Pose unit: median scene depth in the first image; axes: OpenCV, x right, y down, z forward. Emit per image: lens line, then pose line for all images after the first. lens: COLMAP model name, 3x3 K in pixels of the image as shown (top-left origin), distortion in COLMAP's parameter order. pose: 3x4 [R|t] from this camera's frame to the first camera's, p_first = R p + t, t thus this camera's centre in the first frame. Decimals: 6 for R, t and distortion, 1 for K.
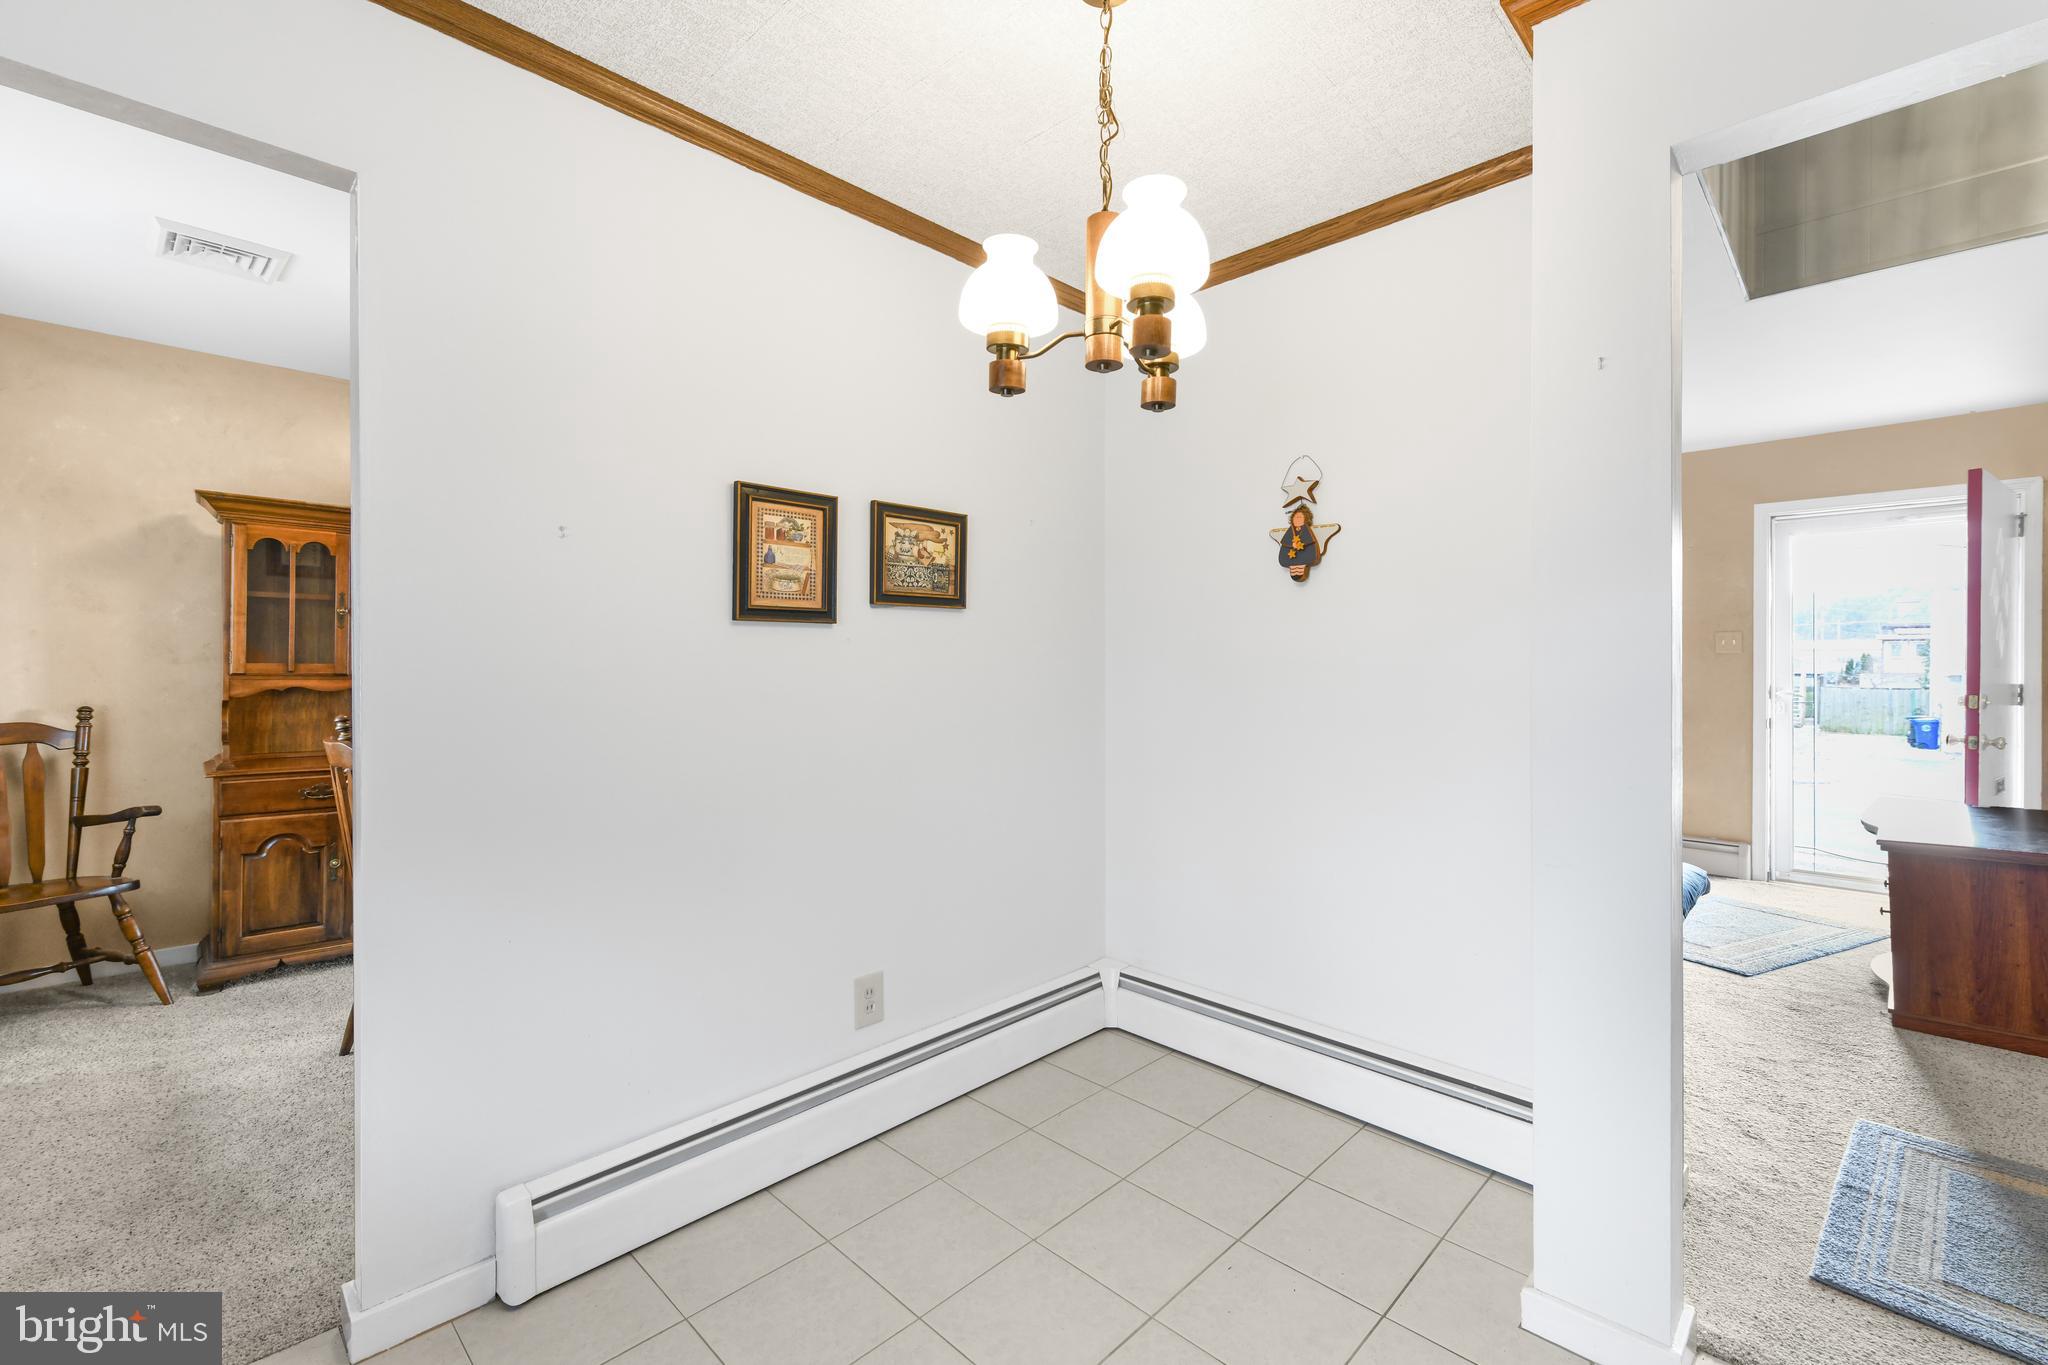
lens RADIAL K [[876.0, 0, 1022.0], [0, 876.0, 673.1], [0, 0, 1]] dist [0.002747, -0.000283]
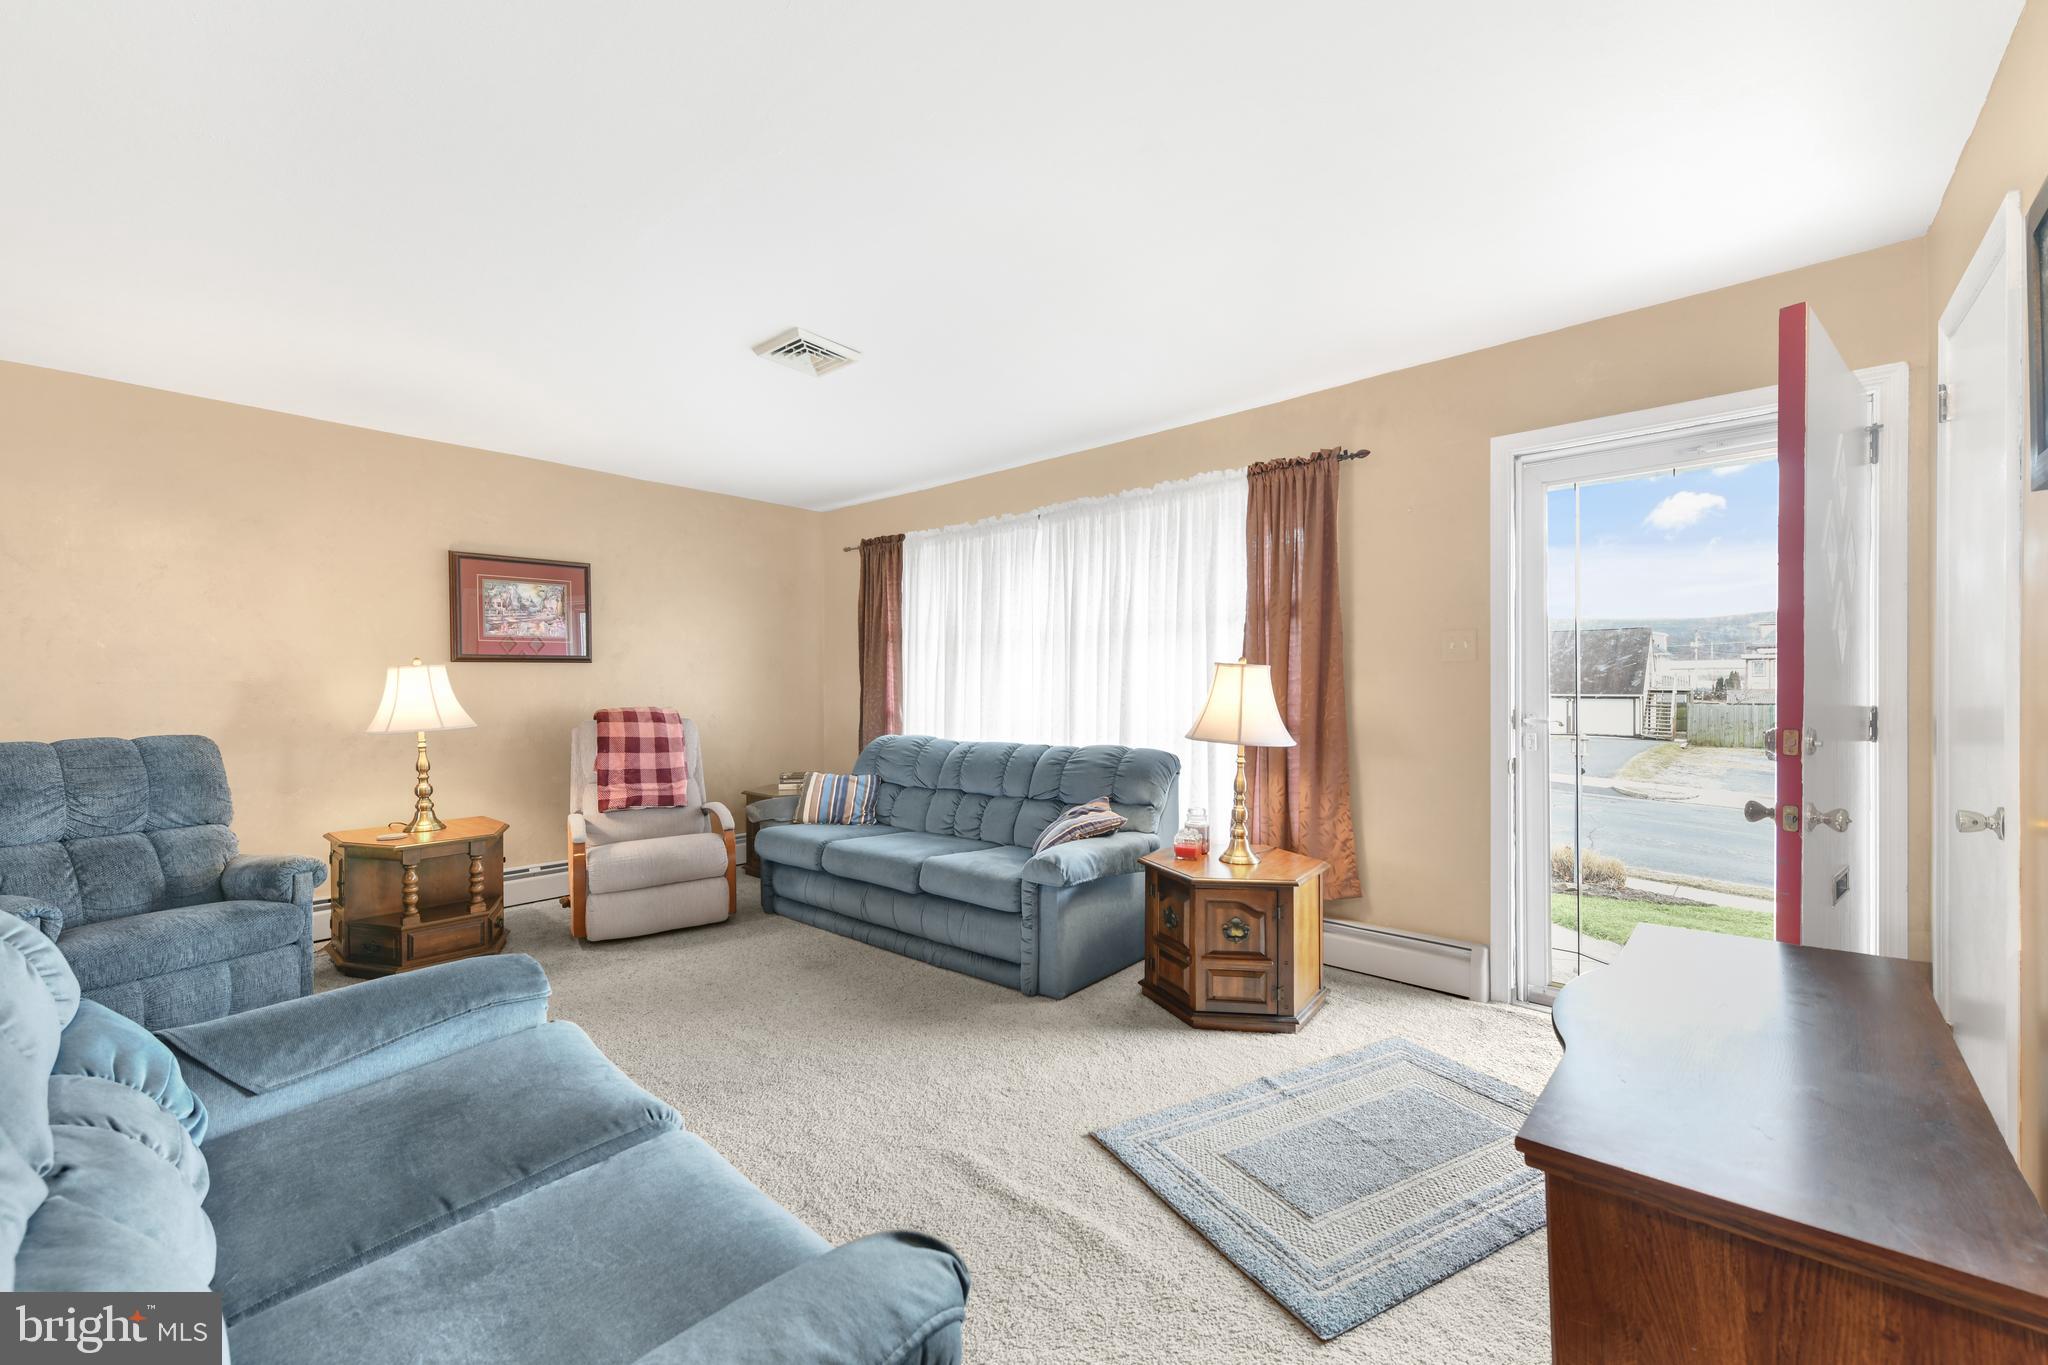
lens RADIAL K [[816.7, 0, 1021.3], [0, 816.7, 699.4], [0, 0, 1]] dist [0.003074, 0.000283]
pose [[0.998811, -0.008272, 0.048036, 0.520196], [0.008039, 0.999955, 0.005047, 0.000087], [-0.048076, -0.004655, 0.998833, 0.461547]]
